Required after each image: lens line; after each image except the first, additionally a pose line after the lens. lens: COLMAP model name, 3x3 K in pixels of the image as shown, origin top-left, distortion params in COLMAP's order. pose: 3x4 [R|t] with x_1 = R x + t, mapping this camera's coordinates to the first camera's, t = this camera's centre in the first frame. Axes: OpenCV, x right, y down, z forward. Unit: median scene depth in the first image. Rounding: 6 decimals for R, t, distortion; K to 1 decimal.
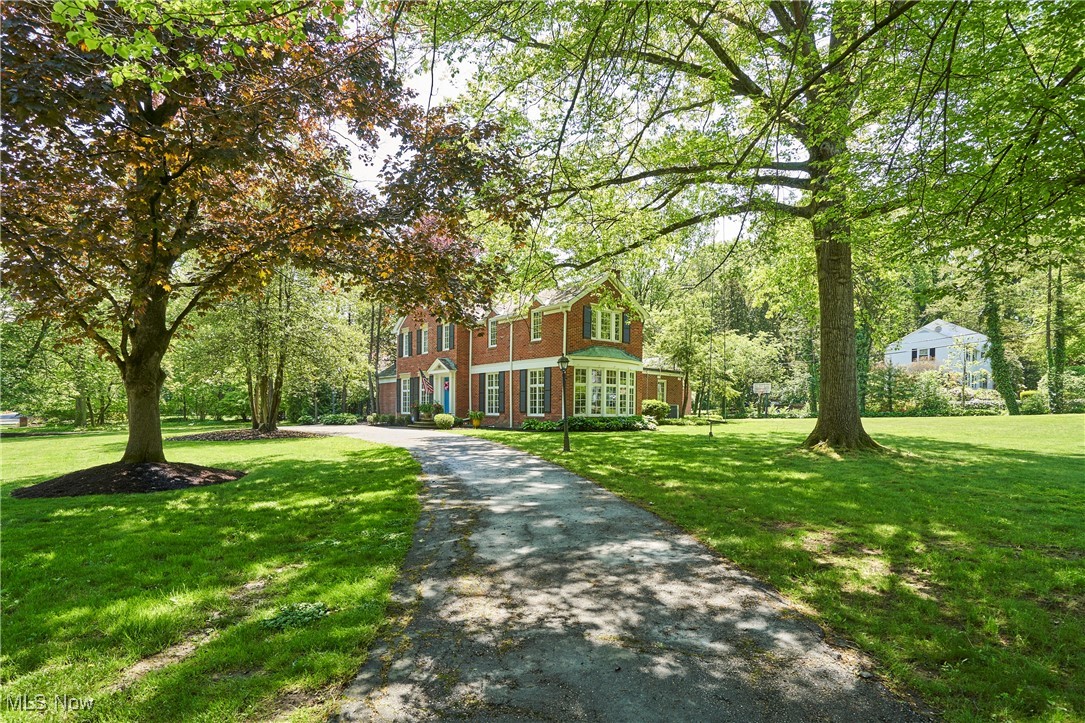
lens RADIAL K [[576.8, 0, 542.5], [0, 576.8, 361.5], [0, 0, 1]] dist [-0.000183, 0.000036]
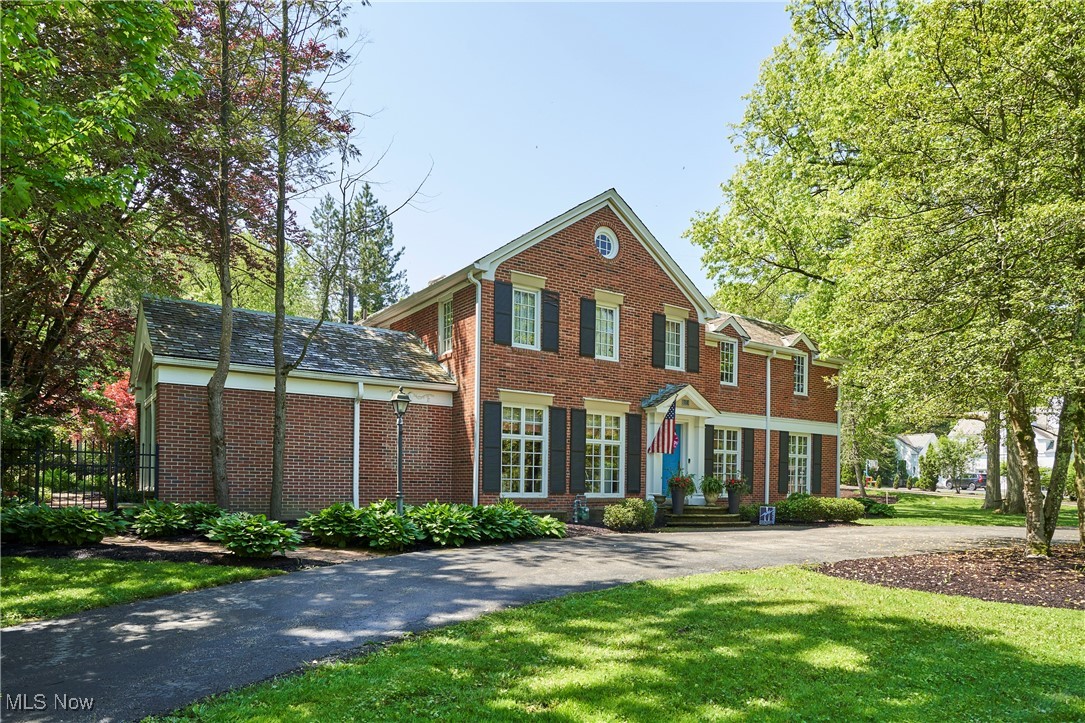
lens RADIAL K [[657.4, 0, 542.5], [0, 657.4, 361.5], [0, 0, 1]] dist [0.004046, 0.000791]
pose [[0.108875, 0.168328, 0.979700, -0.794579], [-0.113125, 0.981254, -0.156023, 0.081431], [-0.987598, -0.093842, 0.125876, 1.120340]]
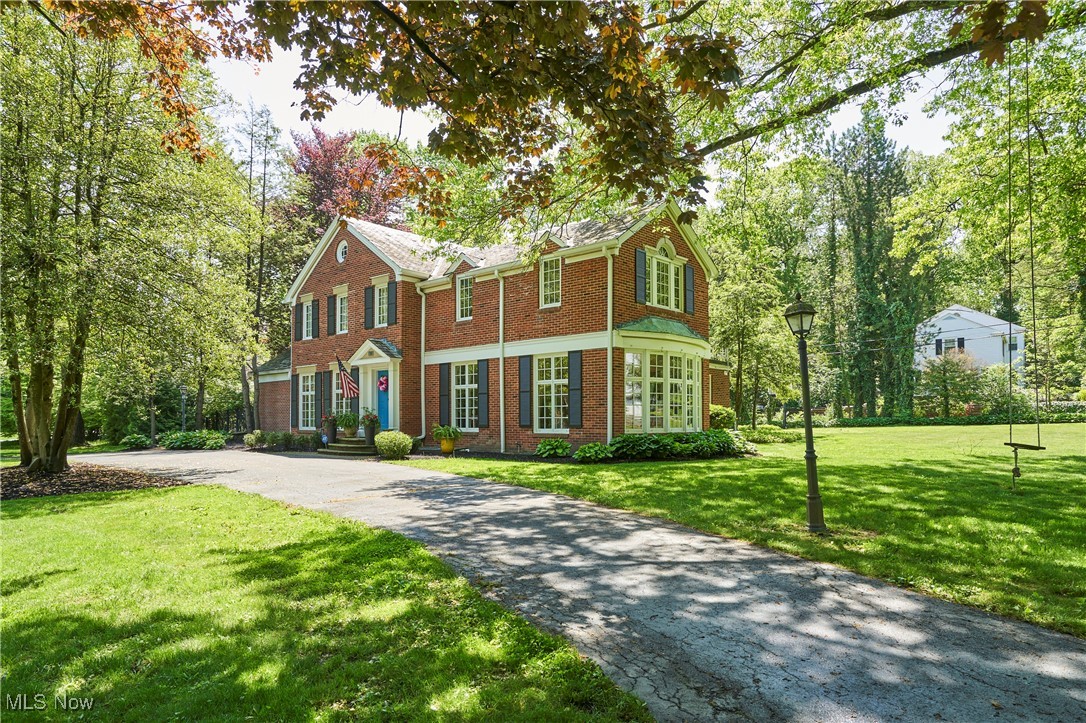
lens RADIAL K [[658.0, 0, 543.0], [0, 658.0, 361.5], [0, 0, 1]] dist [0.004046, 0.000791]
pose [[0.987135, 0.000993, 0.159889, -0.116695], [-0.001137, 0.999999, 0.000811, 0.018170], [-0.159888, -0.000982, 0.987135, 0.295637]]
